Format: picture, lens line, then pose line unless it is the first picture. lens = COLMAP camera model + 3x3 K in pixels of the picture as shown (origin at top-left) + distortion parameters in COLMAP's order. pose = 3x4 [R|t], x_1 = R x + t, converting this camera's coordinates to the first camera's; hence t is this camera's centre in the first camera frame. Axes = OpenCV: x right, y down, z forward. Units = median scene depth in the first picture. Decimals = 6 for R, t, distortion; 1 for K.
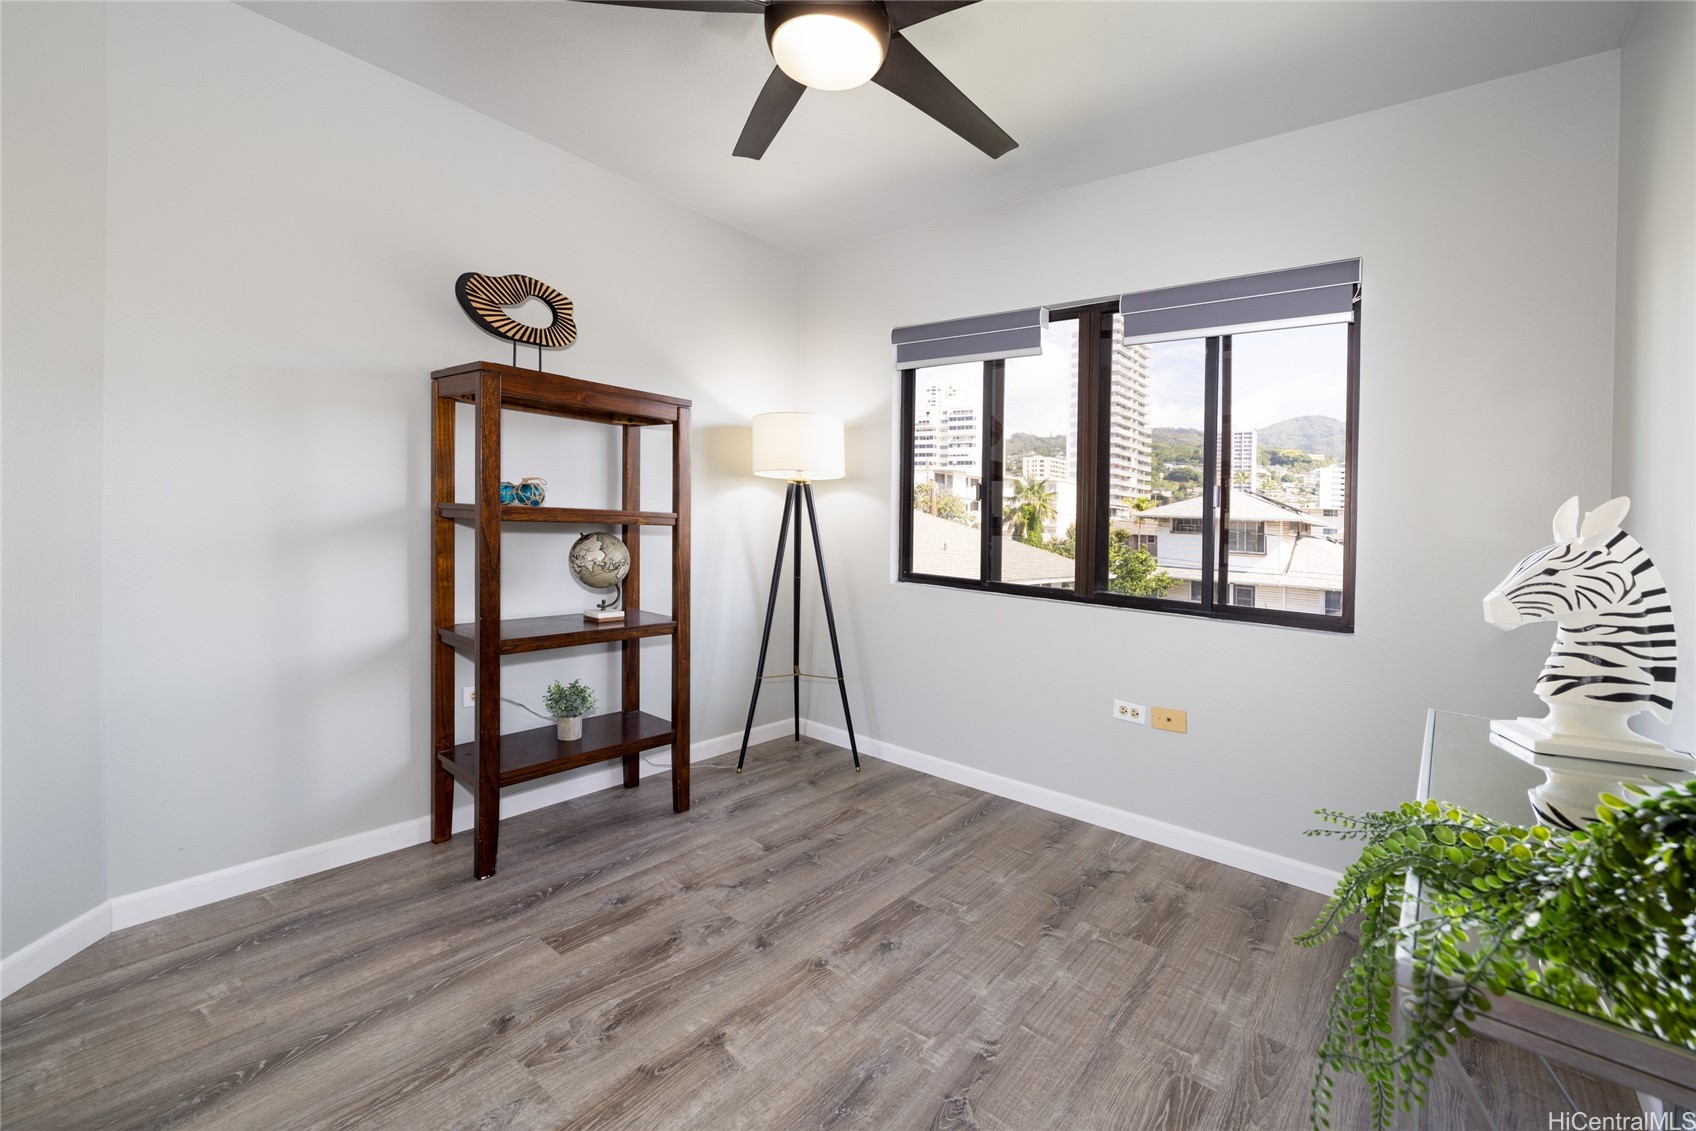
lens RADIAL K [[734.3, 0, 848.6], [0, 734.3, 513.2], [0, 0, 1]] dist [-0.000805, 0.000189]
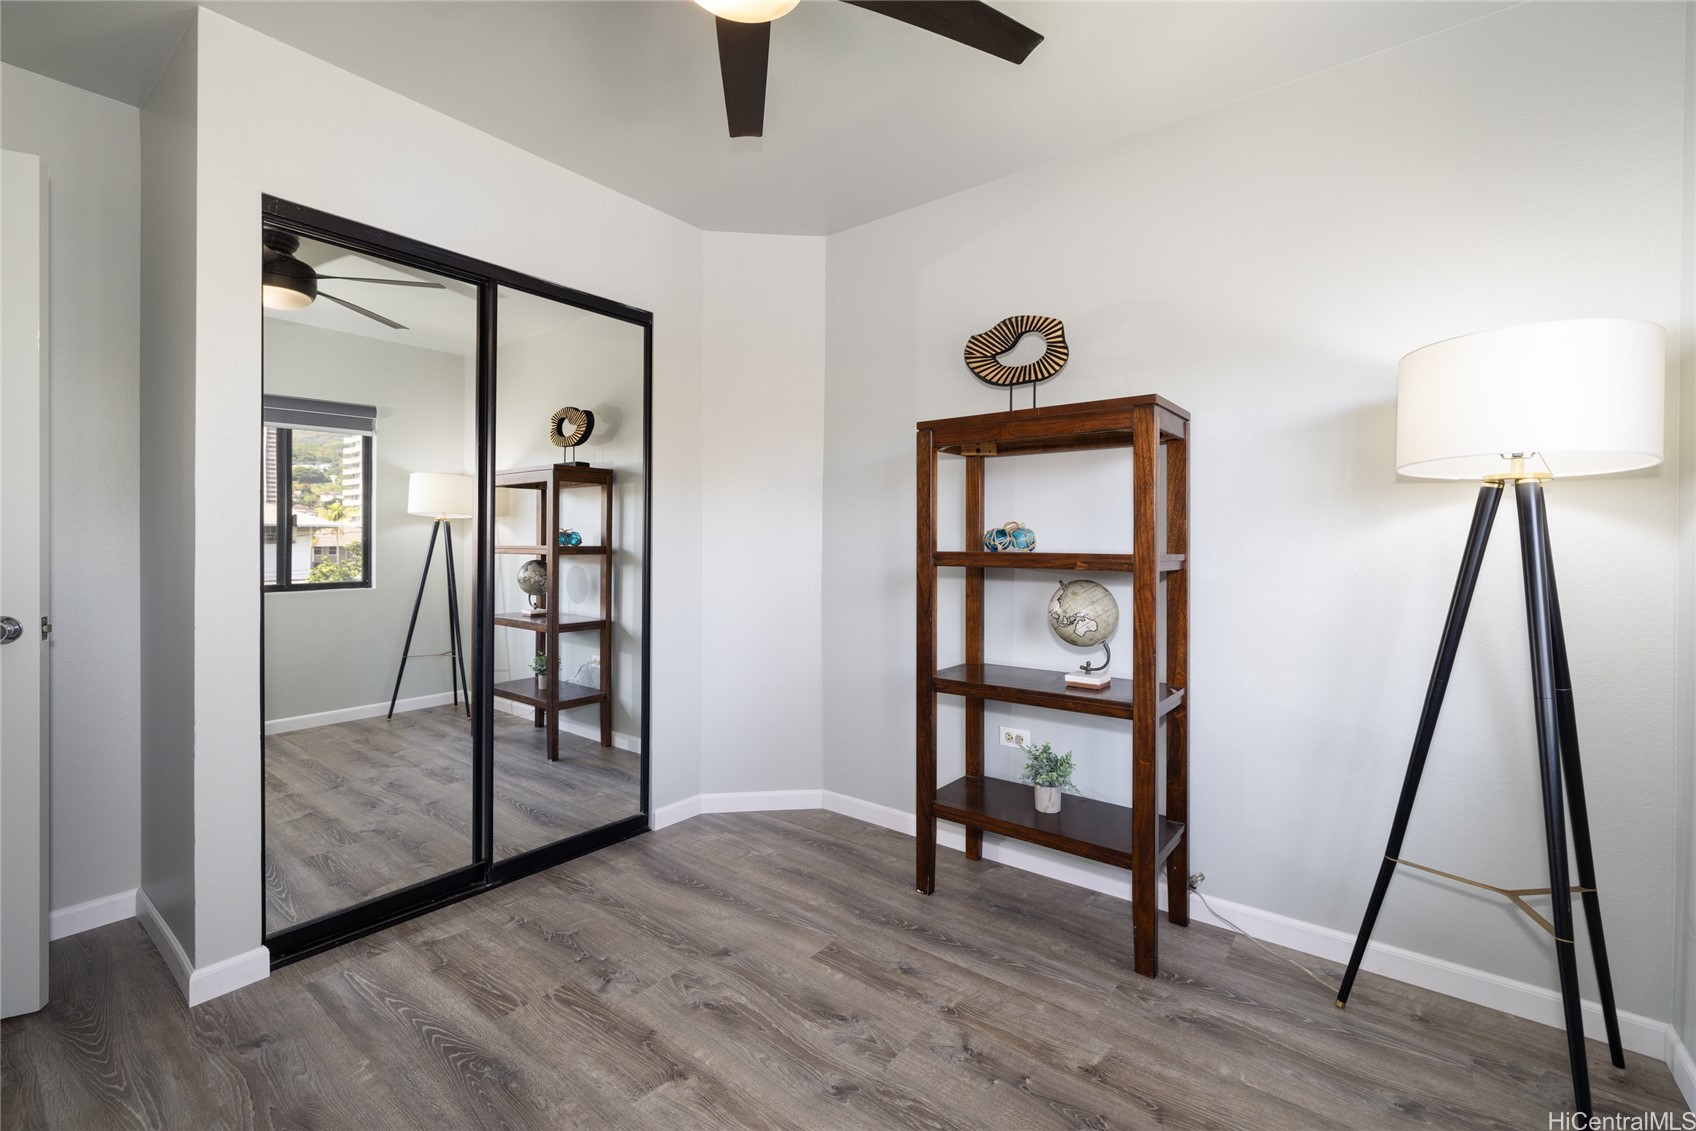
lens RADIAL K [[728.6, 0, 848.0], [0, 728.6, 565.5], [0, 0, 1]] dist [0.000235, 0.000107]
pose [[0.017795, -0.017301, -0.999692, 0.542280], [-0.000249, 0.999850, -0.017308, 0.026271], [0.999842, 0.000557, 0.017788, 0.791985]]
